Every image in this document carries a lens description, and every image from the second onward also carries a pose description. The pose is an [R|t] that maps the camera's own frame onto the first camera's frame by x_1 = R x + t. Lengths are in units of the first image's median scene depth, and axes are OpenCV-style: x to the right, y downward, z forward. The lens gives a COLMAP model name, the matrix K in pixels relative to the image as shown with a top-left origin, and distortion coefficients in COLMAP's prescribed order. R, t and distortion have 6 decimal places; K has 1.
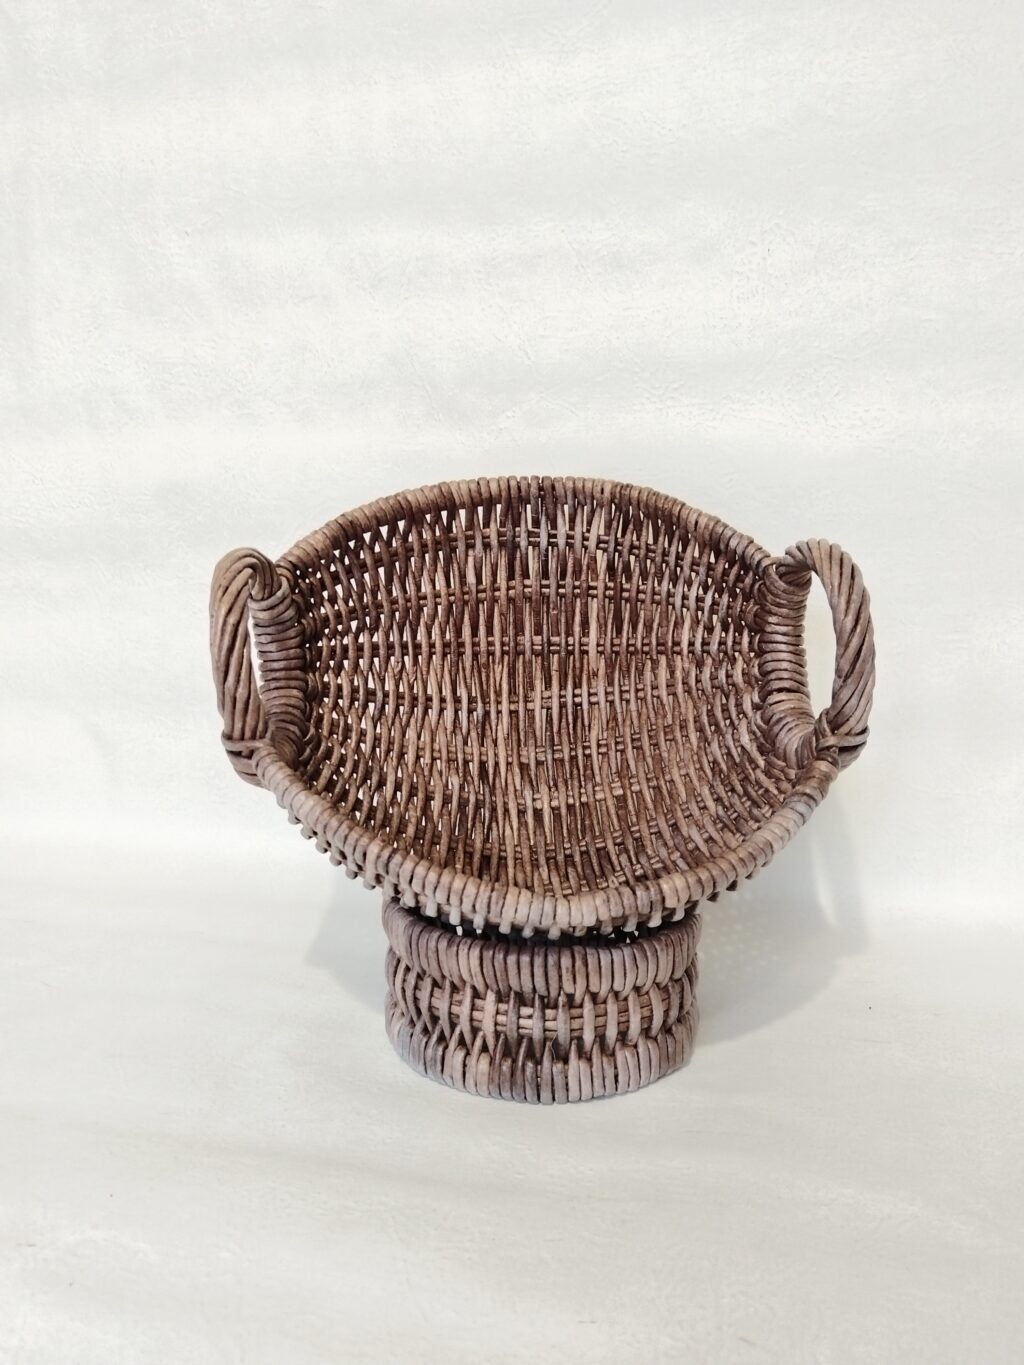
lens RADIAL K [[1032.2, 0, 524.1], [0, 1032.2, 695.3], [0, 0, 1]] dist [-0.027397, 0.015351]
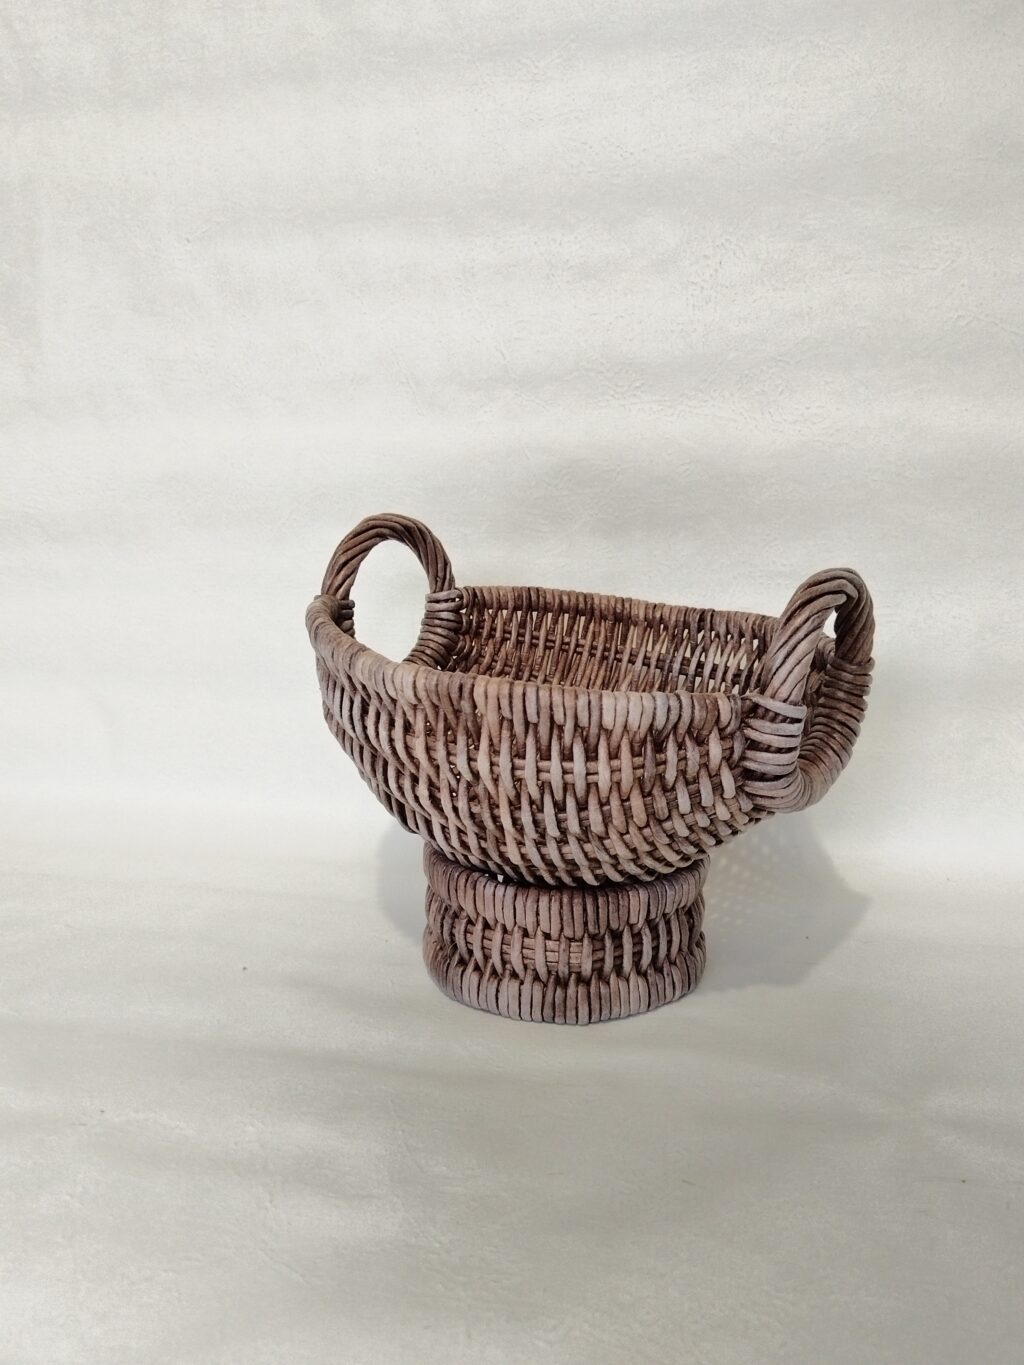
lens RADIAL K [[1032.2, 0, 525.2], [0, 1032.2, 687.5], [0, 0, 1]] dist [-0.027397, 0.015351]
pose [[0.999664, -0.002916, 0.025760, -0.002562], [0.002765, 0.999979, 0.005896, 0.018000], [-0.025776, -0.005823, 0.999651, -0.105191]]
